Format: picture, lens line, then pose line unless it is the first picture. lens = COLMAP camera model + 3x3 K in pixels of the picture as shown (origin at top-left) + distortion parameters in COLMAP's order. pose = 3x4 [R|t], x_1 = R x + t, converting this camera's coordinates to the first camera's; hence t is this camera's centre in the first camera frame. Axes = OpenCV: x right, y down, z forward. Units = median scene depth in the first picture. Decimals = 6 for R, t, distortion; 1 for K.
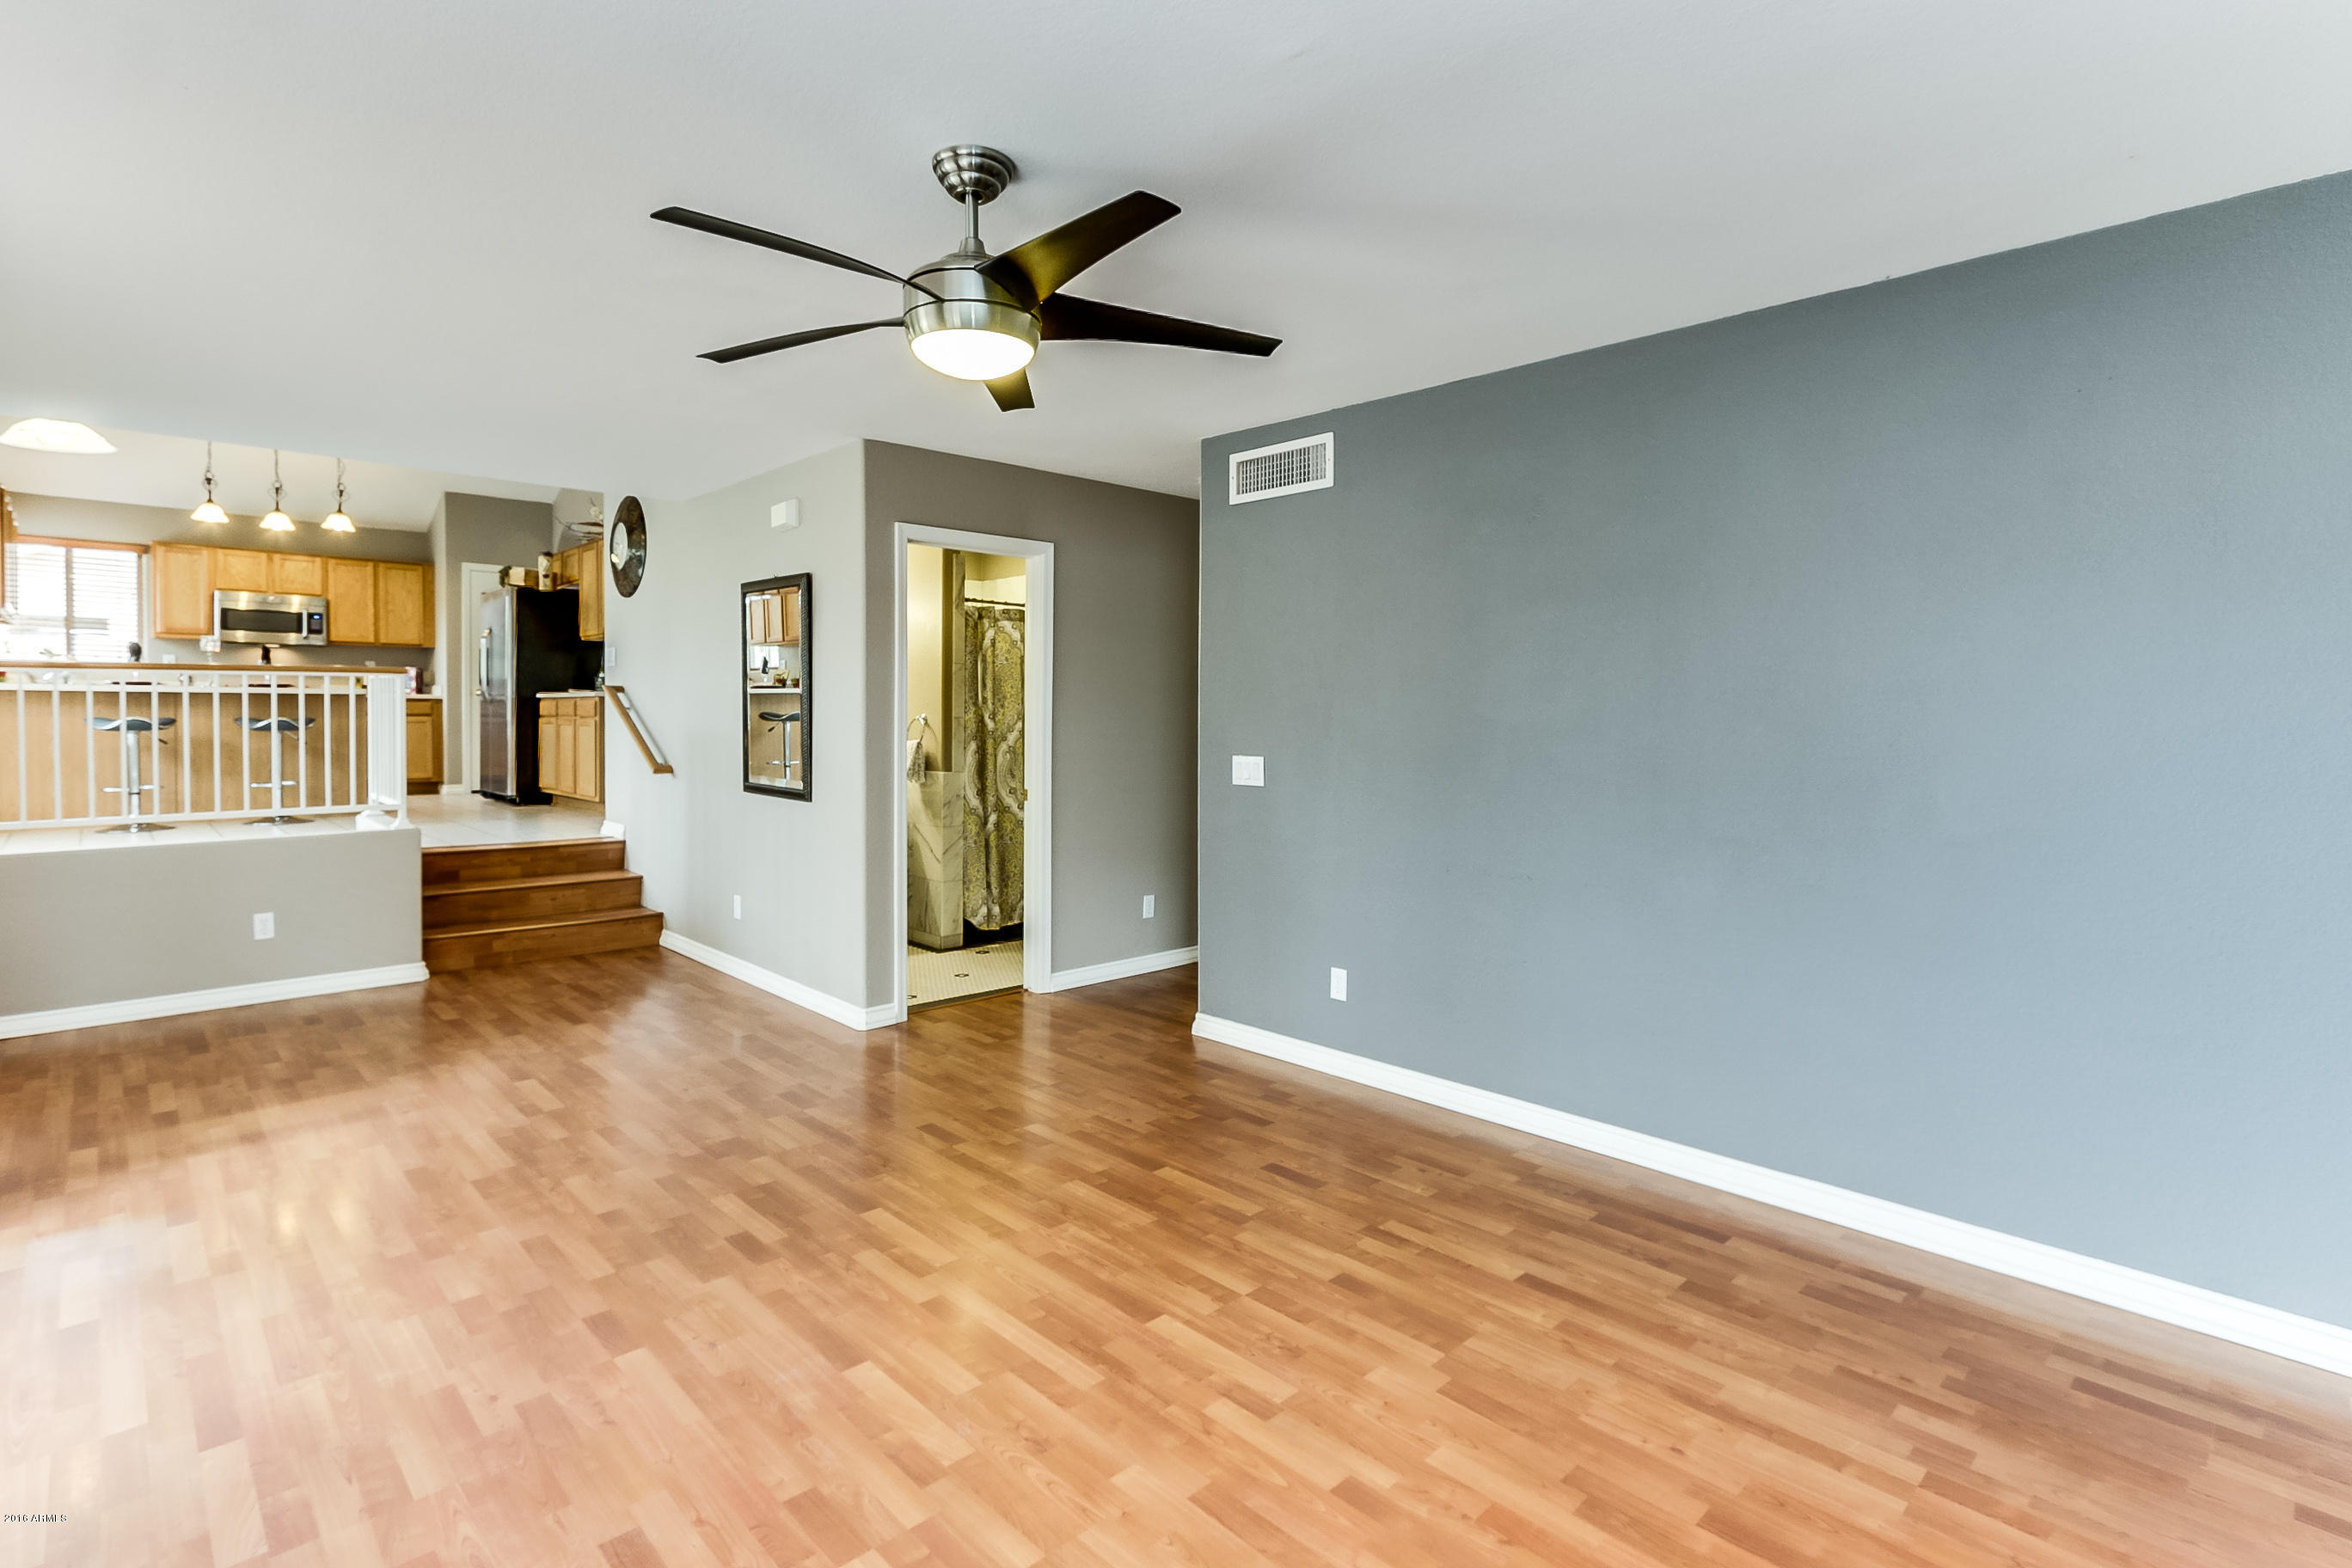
lens RADIAL K [[1137.7, 0, 1157.7], [0, 1137.7, 742.0], [0, 0, 1]] dist [-0.001099, 0.000737]
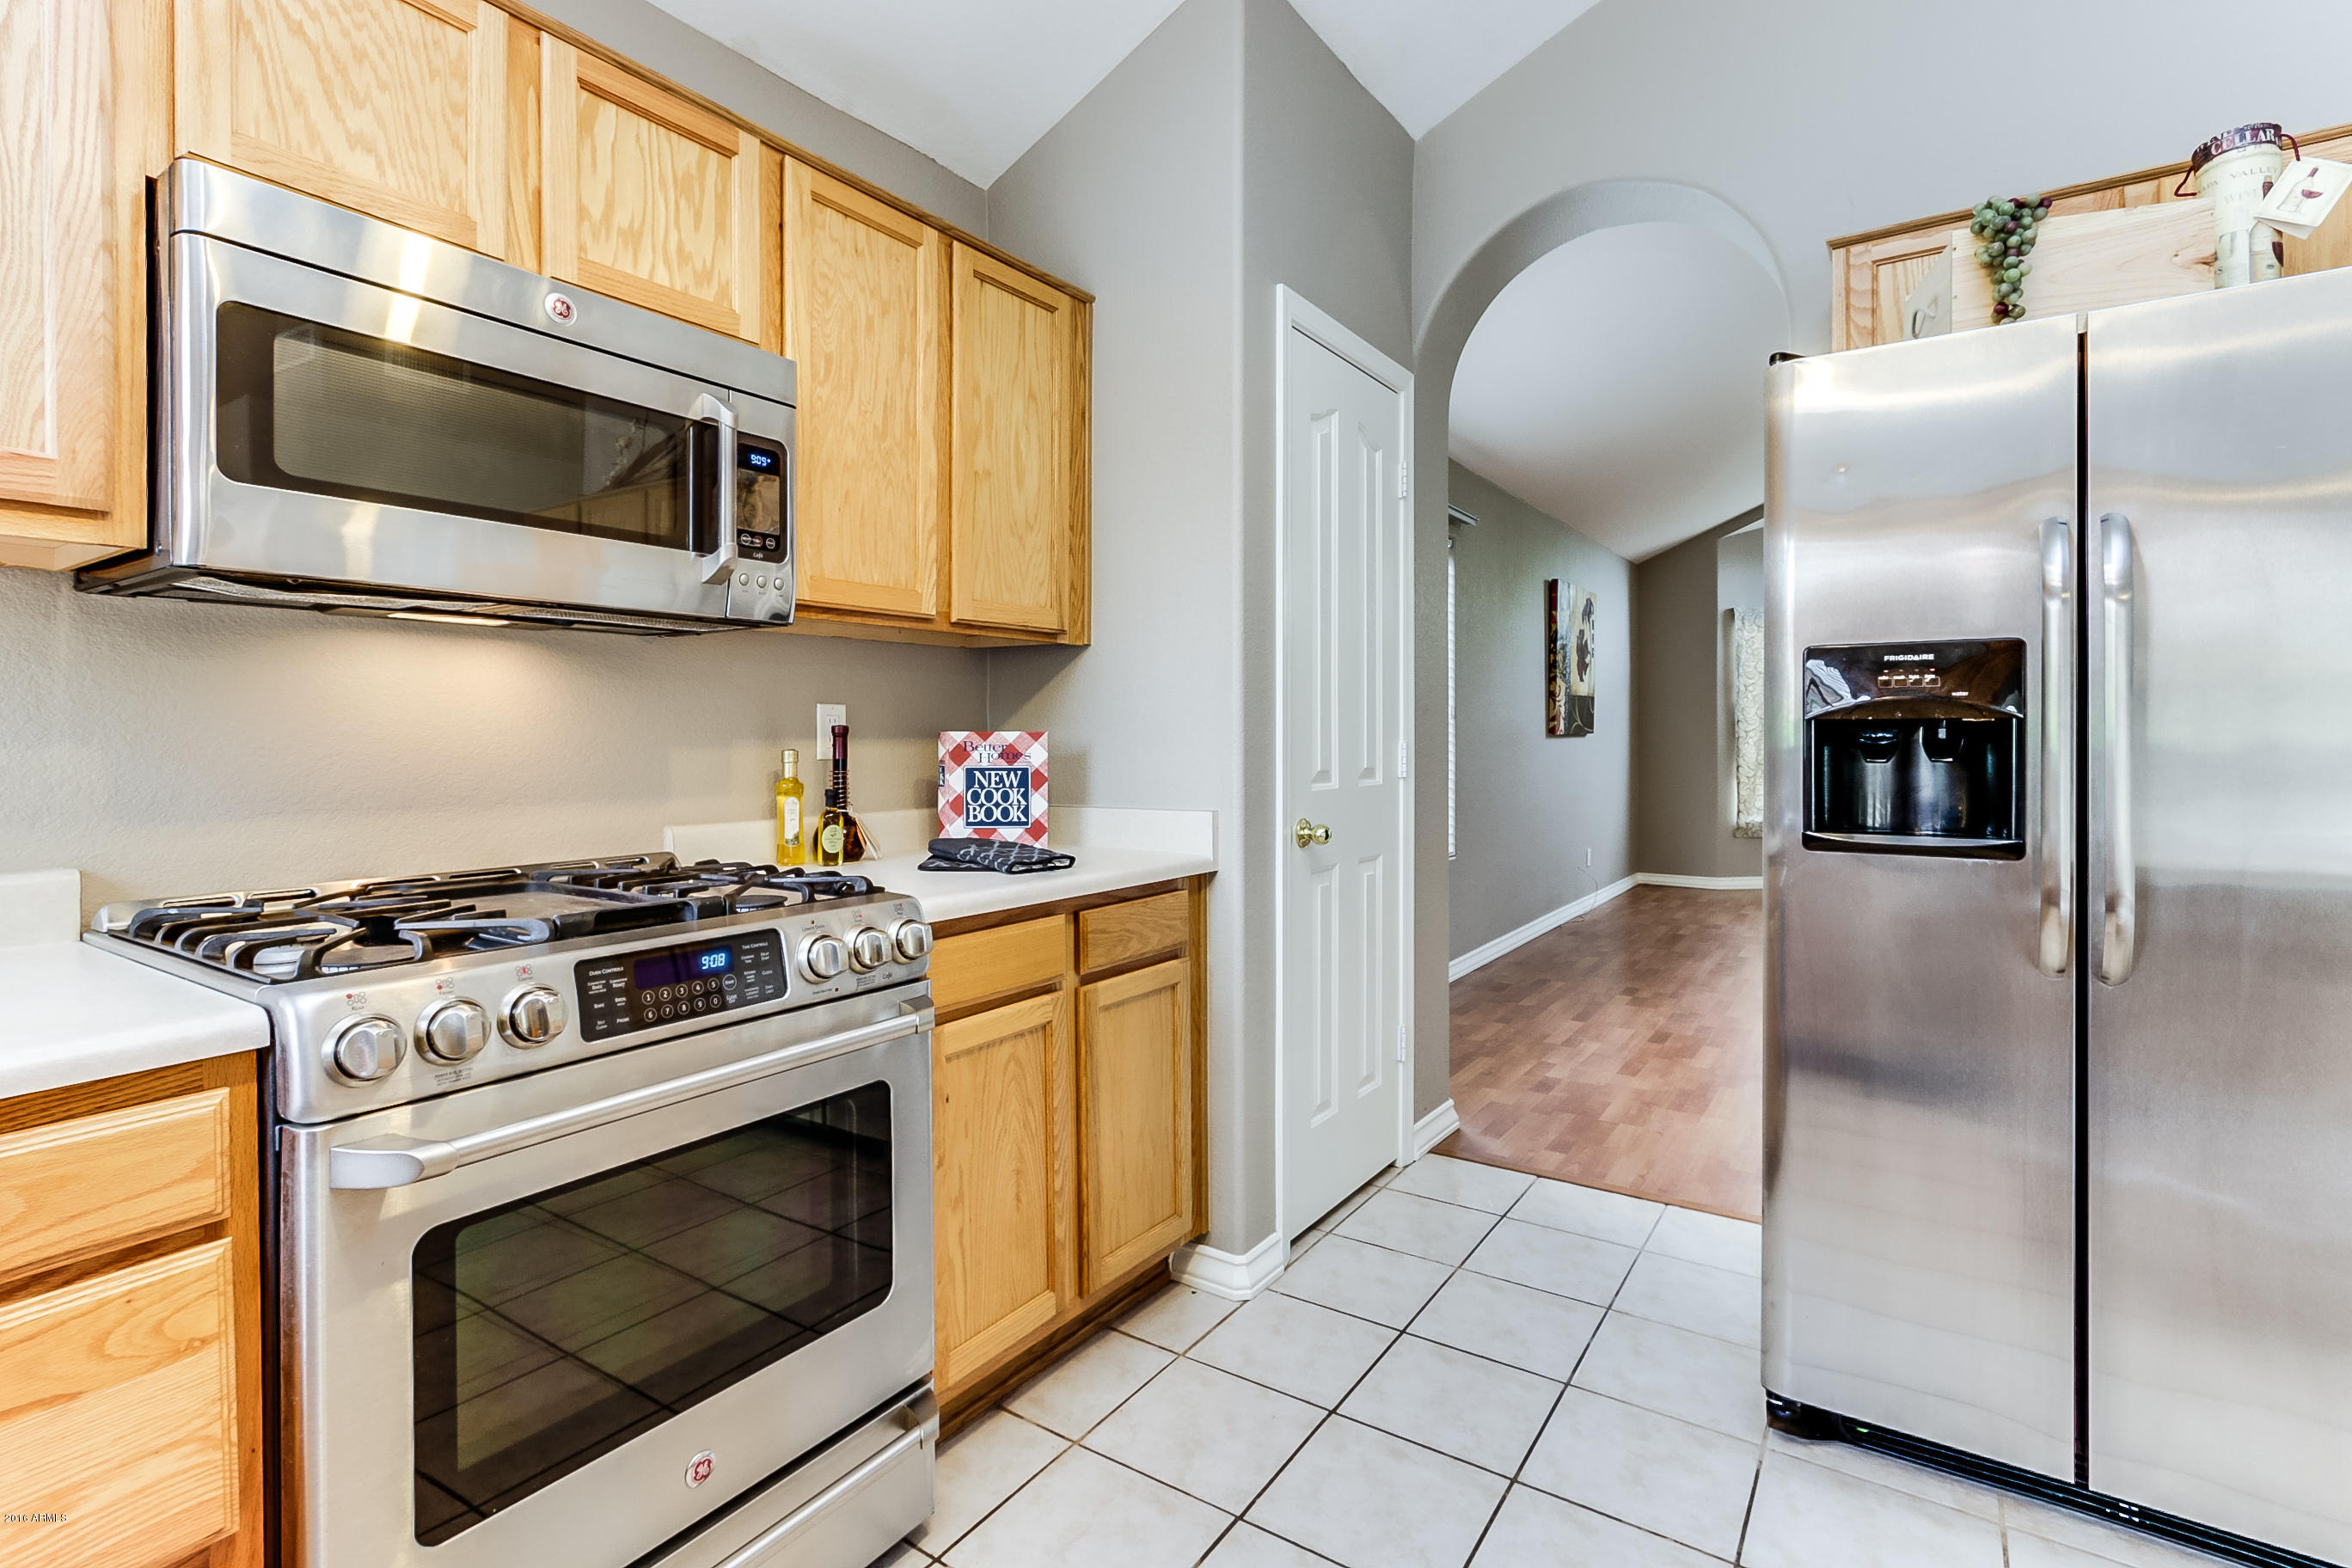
lens RADIAL K [[1117.8, 0, 1171.7], [0, 1117.8, 737.3], [0, 0, 1]] dist [-0.000232, 0.000373]
pose [[0.978118, -0.005847, 0.207969, -0.740574], [0.009505, 0.999817, -0.016593, -0.066486], [-0.207834, 0.018206, 0.977995, 0.850248]]
